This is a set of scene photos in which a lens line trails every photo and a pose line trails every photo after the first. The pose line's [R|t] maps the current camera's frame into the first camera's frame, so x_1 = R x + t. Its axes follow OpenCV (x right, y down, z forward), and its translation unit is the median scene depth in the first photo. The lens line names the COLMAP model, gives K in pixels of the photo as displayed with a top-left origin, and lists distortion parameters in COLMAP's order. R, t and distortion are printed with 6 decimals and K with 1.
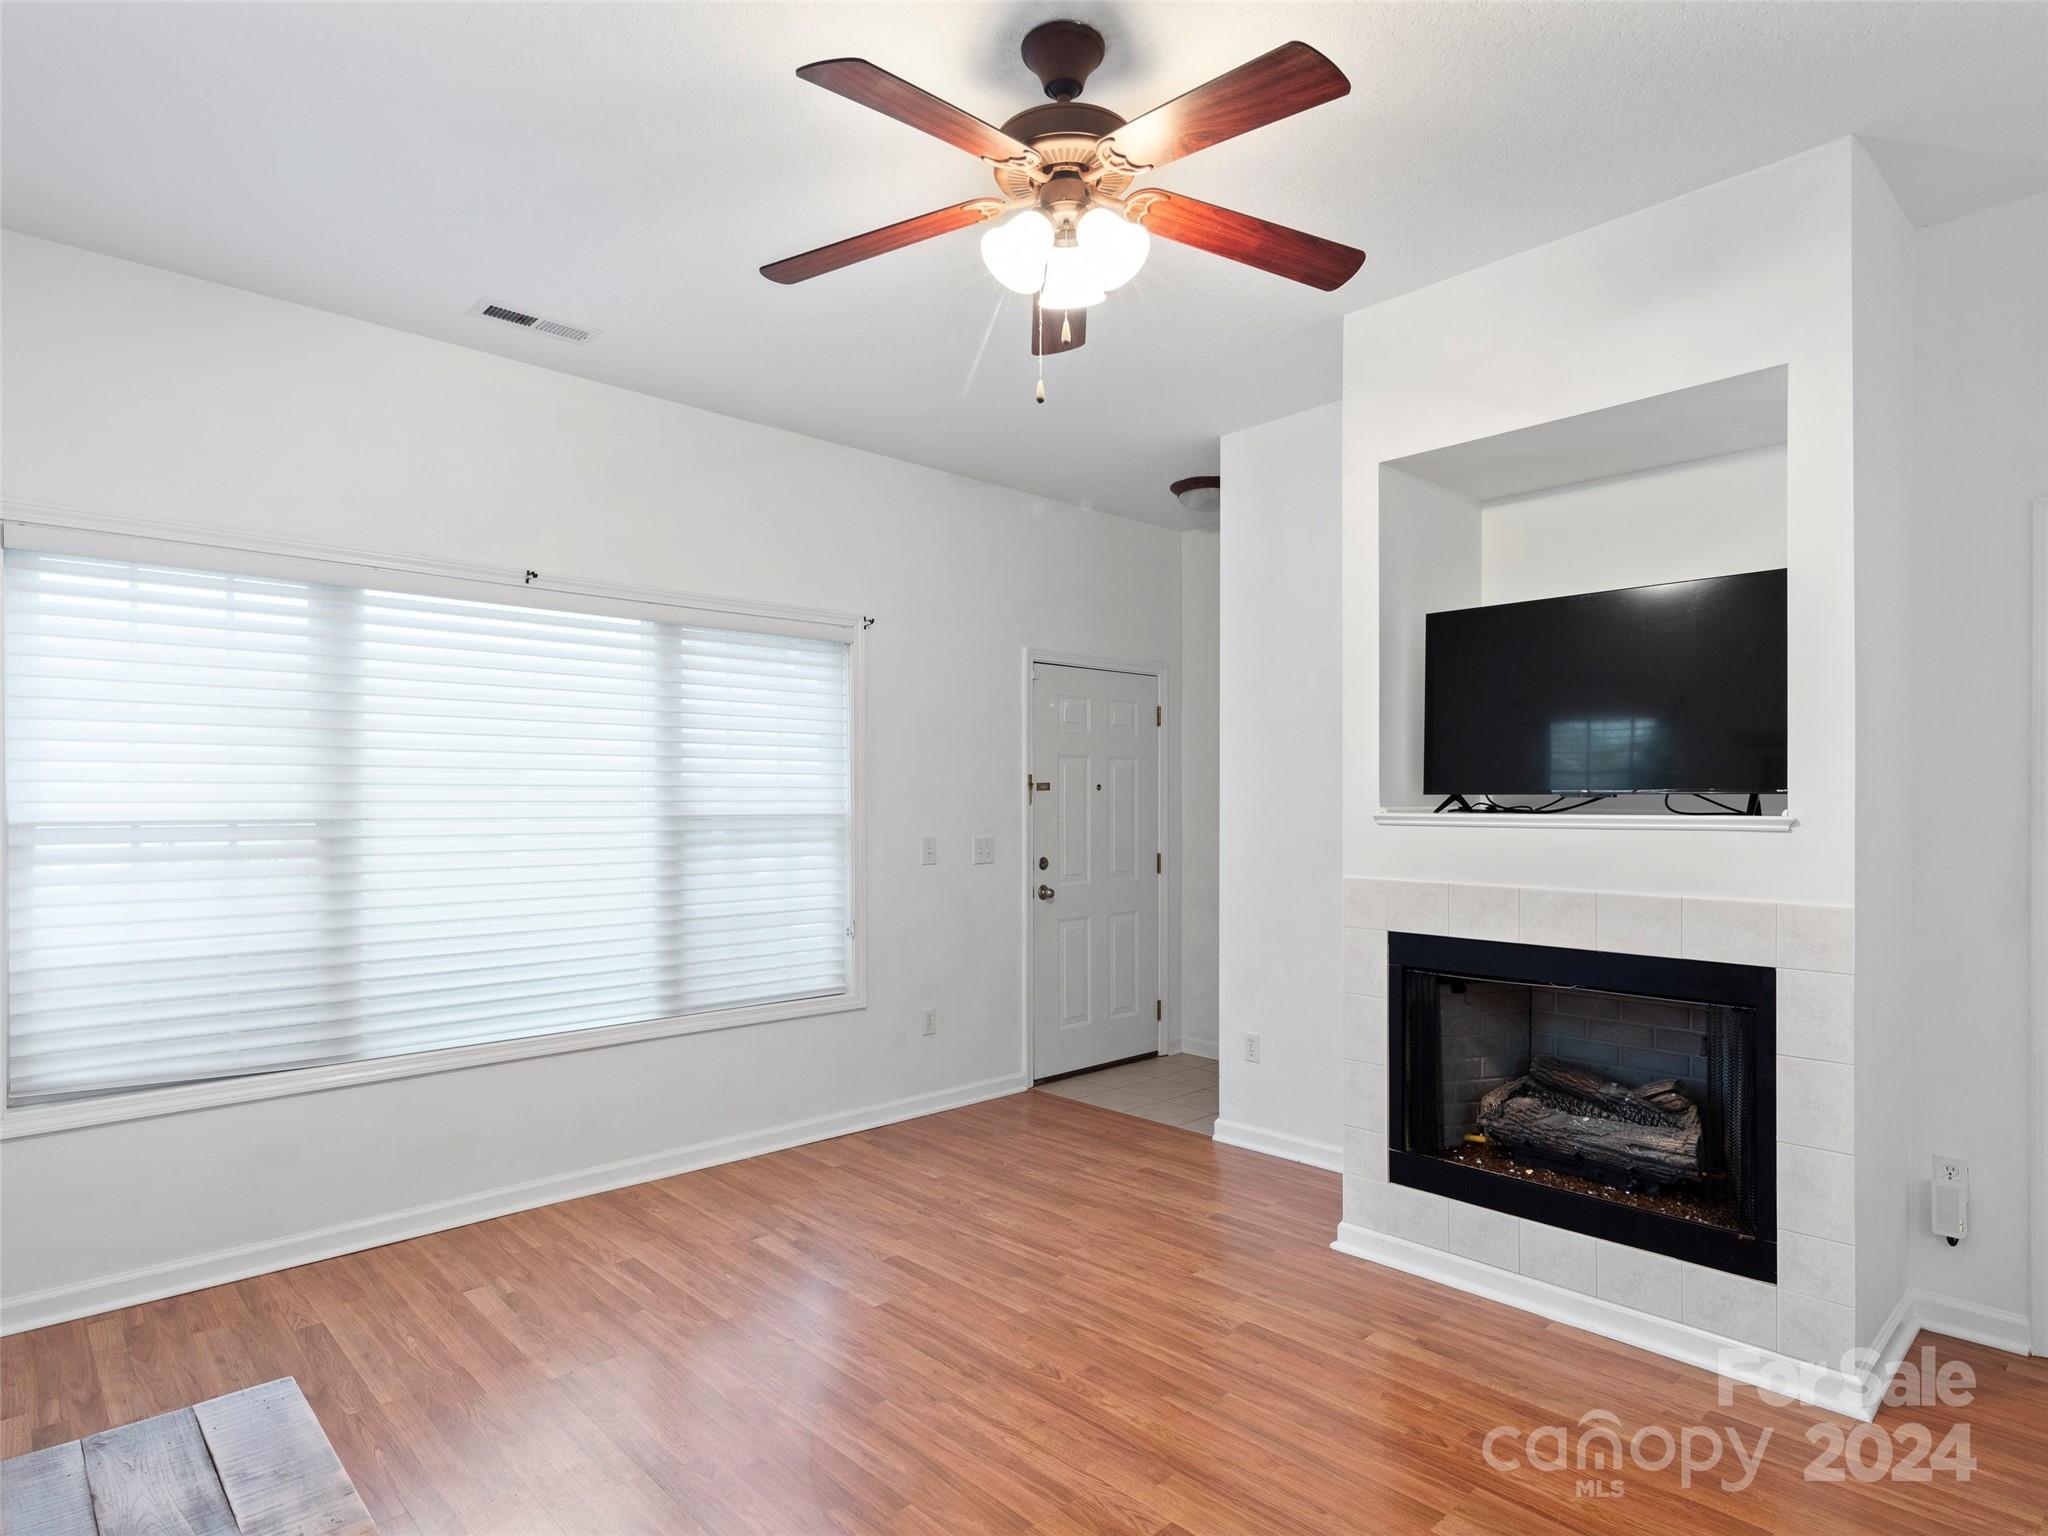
lens RADIAL K [[1123.6, 0, 1061.4], [0, 1123.6, 799.6], [0, 0, 1]] dist [0.000927, -0.000261]
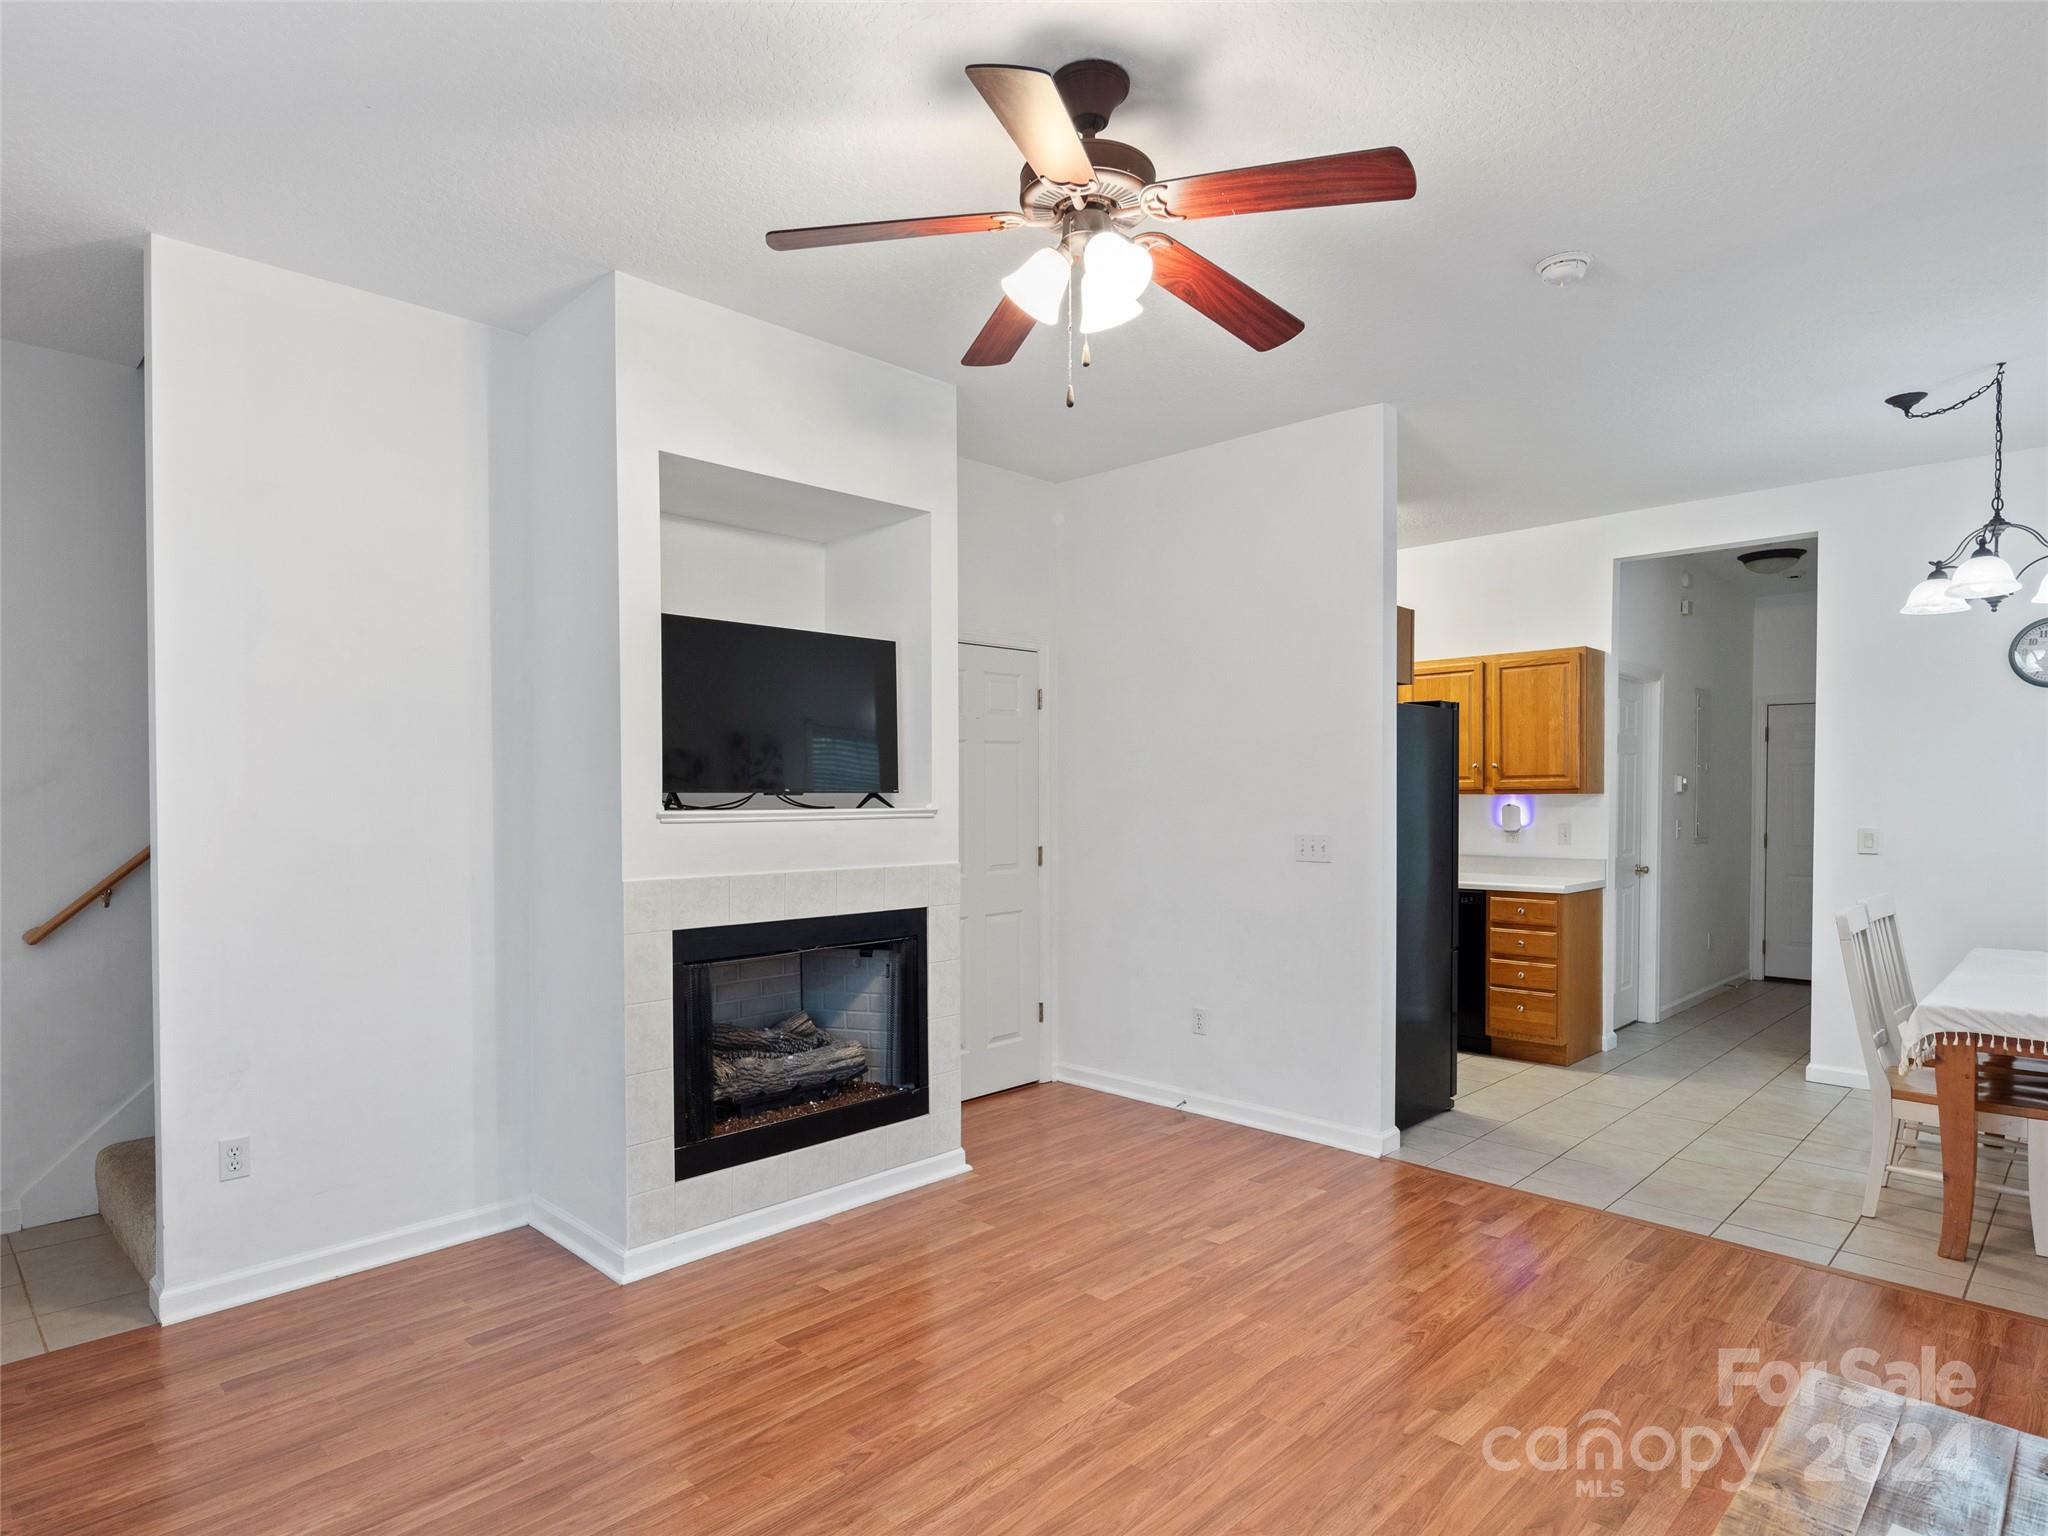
lens RADIAL K [[1137.2, 0, 978.1], [0, 1137.2, 796.7], [0, 0, 1]] dist [-0.000679, 0.000768]
pose [[0.001349, -0.001449, 0.999998, -0.789237], [0.005293, 0.999985, 0.001442, -0.001326], [-0.999985, 0.005291, 0.001356, 0.804451]]
